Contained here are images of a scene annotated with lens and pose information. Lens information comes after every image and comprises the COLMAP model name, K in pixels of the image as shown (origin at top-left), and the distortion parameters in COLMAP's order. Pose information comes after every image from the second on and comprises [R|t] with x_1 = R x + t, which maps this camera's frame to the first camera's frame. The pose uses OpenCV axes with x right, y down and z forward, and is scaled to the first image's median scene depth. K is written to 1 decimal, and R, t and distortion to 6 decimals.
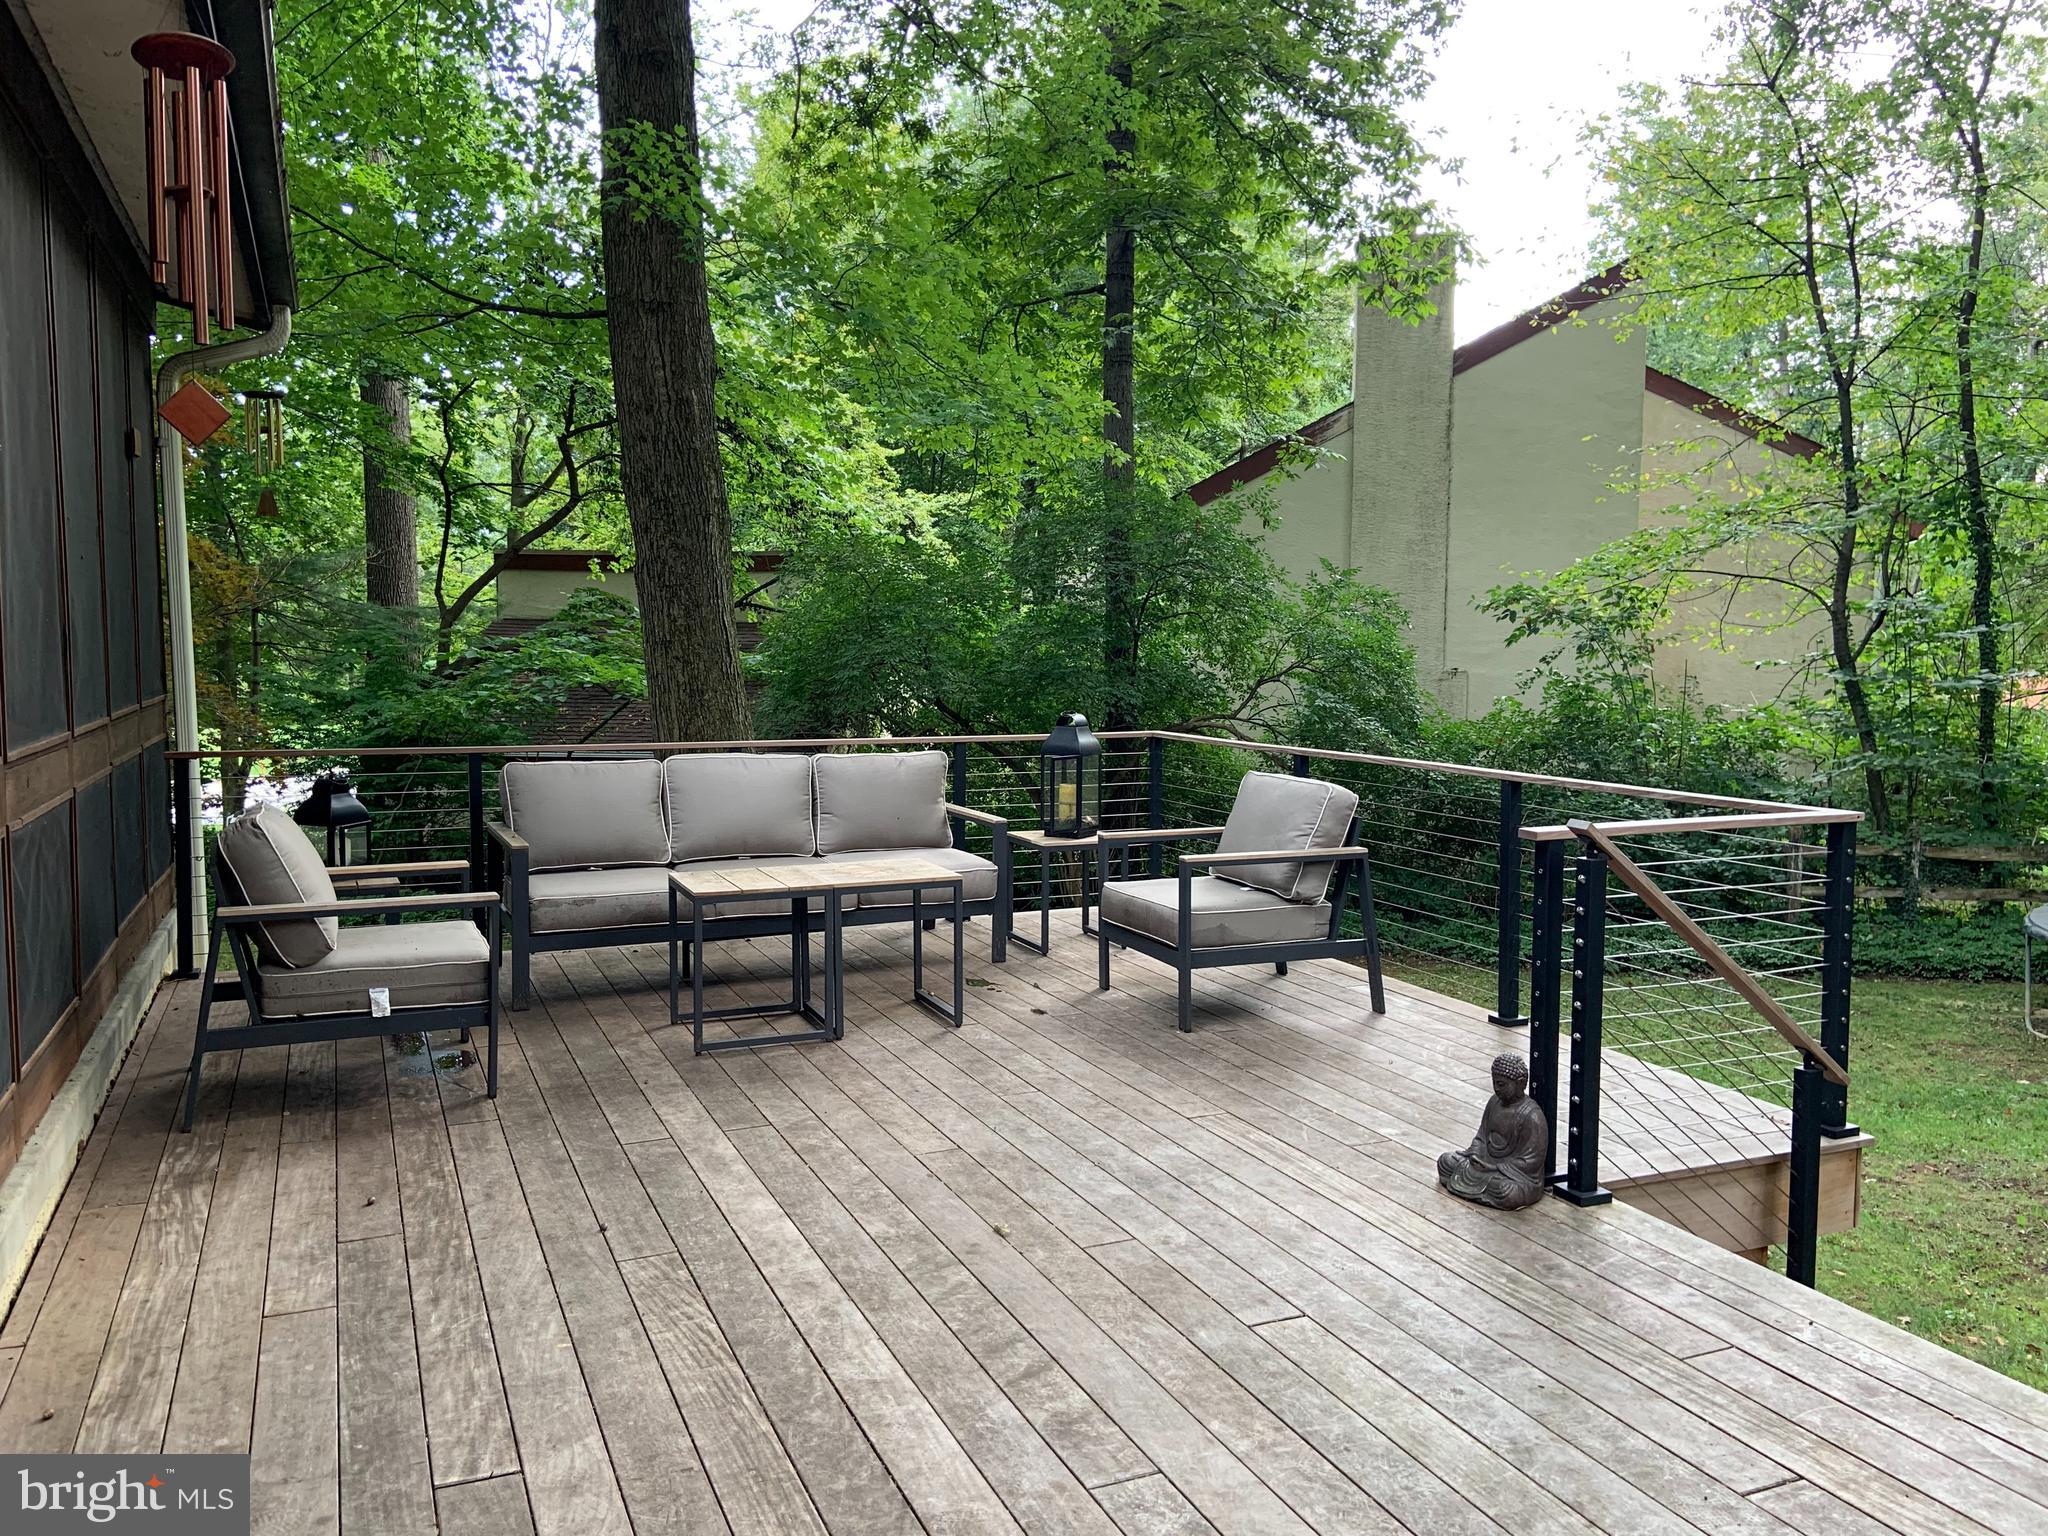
lens RADIAL K [[1559.6, 0, 1055.8], [0, 1559.6, 745.0], [0, 0, 1]] dist [0.093556, -0.113674]
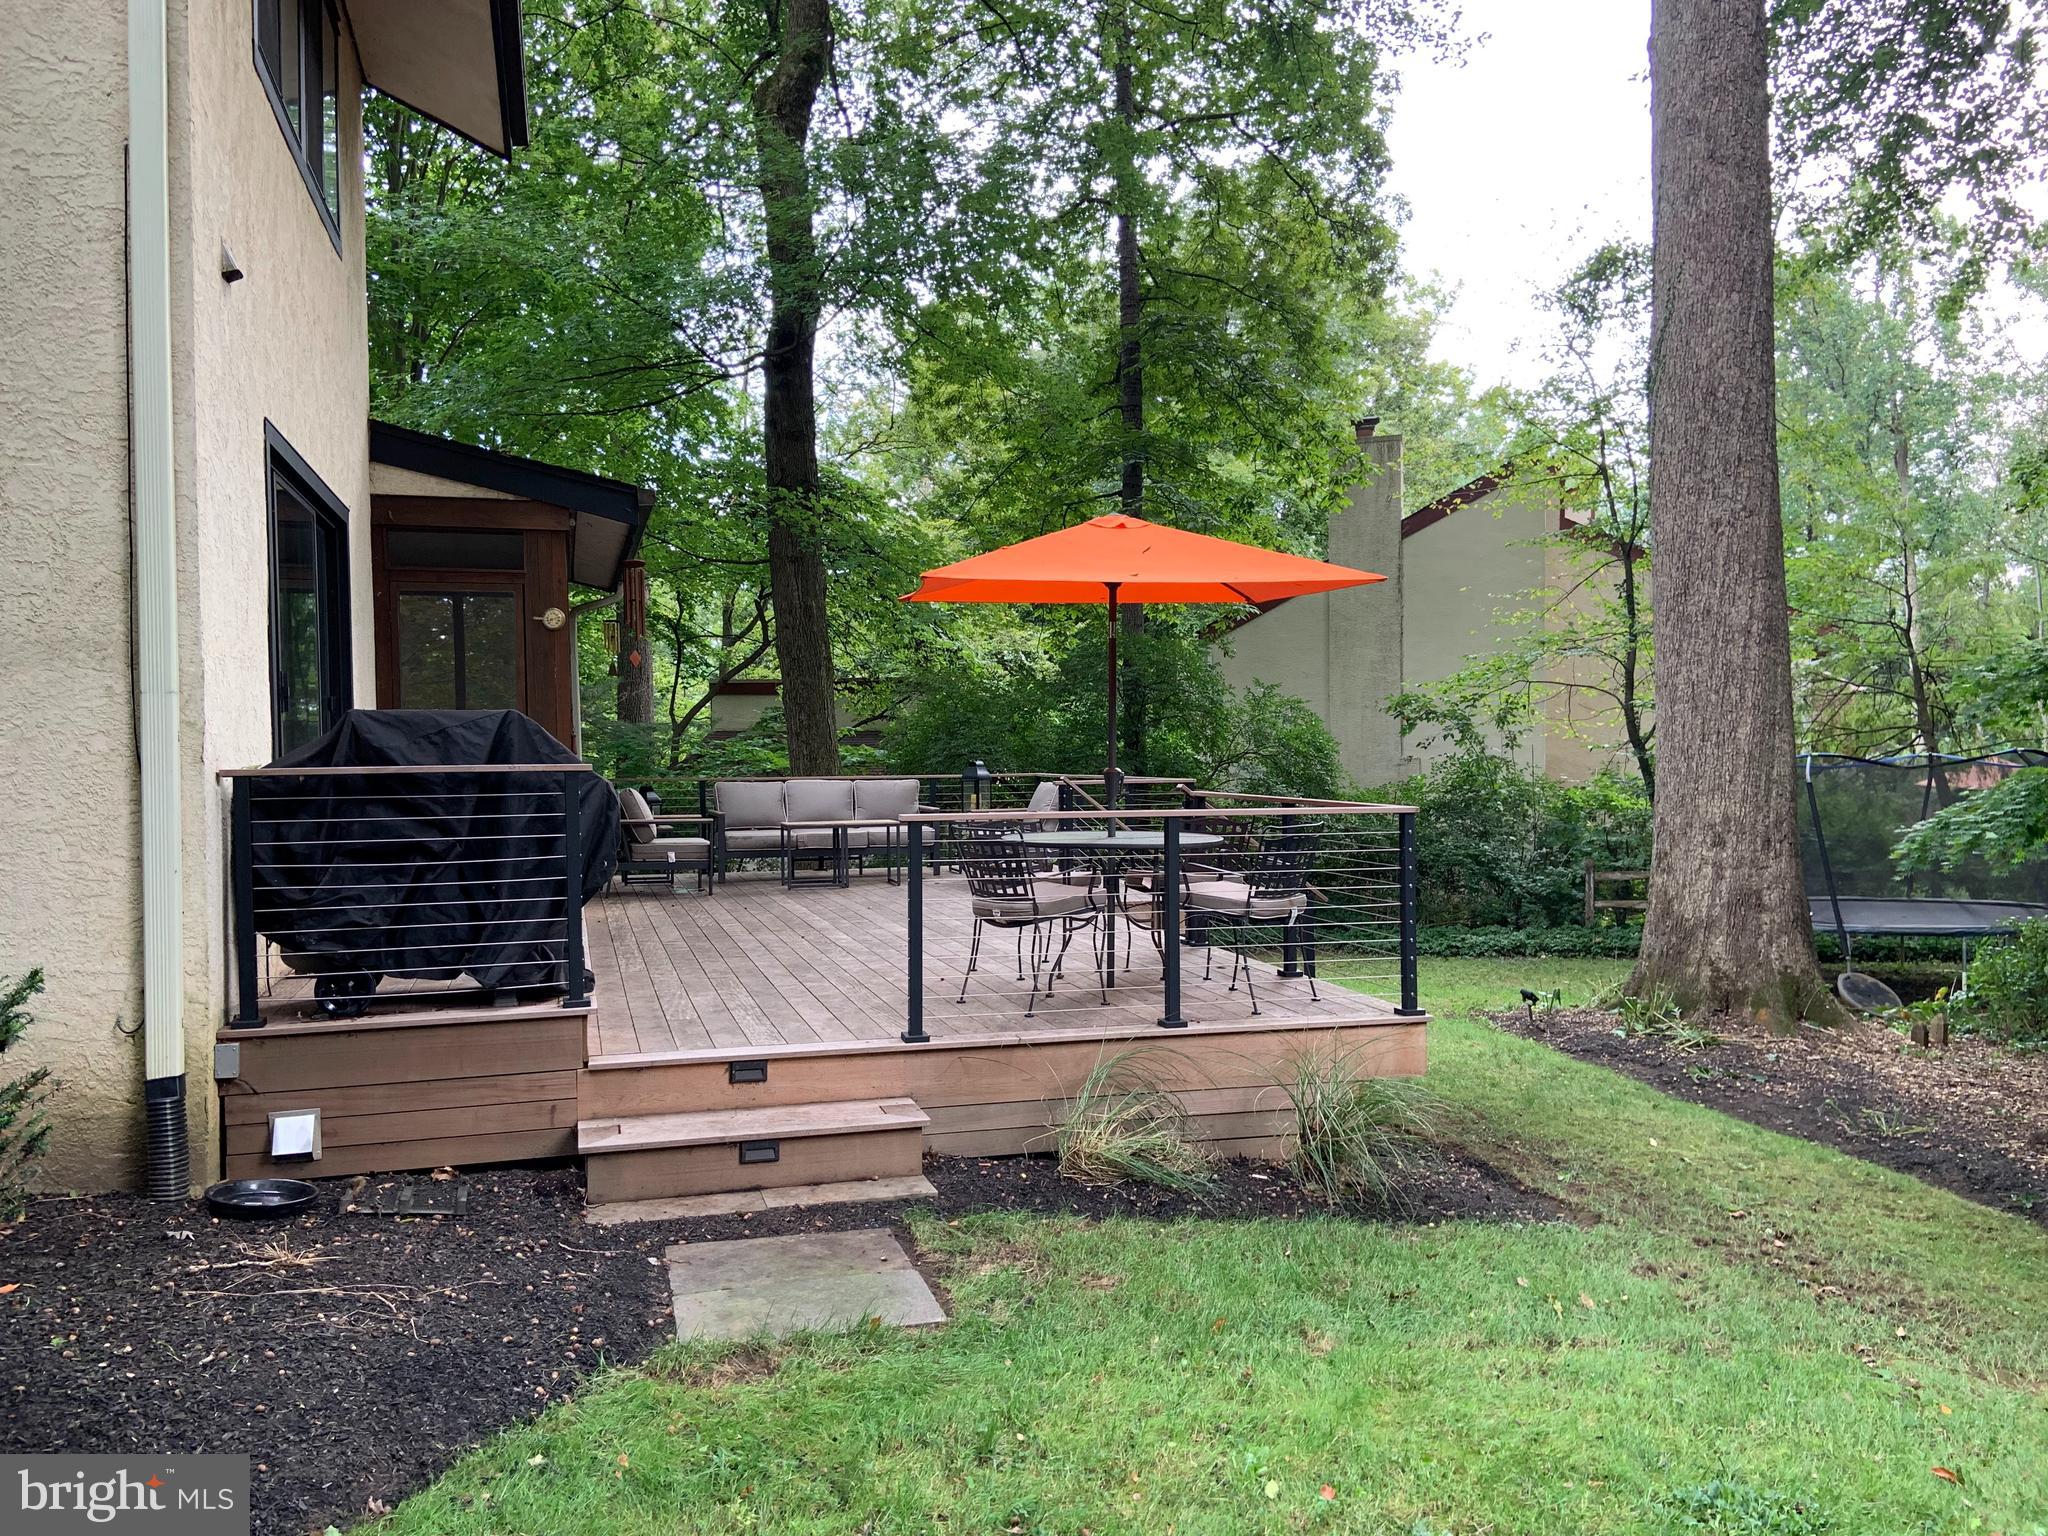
lens RADIAL K [[1559.6, 0, 1039.4], [0, 1559.6, 764.8], [0, 0, 1]] dist [0.093556, -0.113674]
pose [[0.991196, -0.010648, -0.131971, 0.119667], [0.002627, 0.998146, -0.060807, 0.036532], [0.132374, 0.059925, 0.989387, -0.341717]]
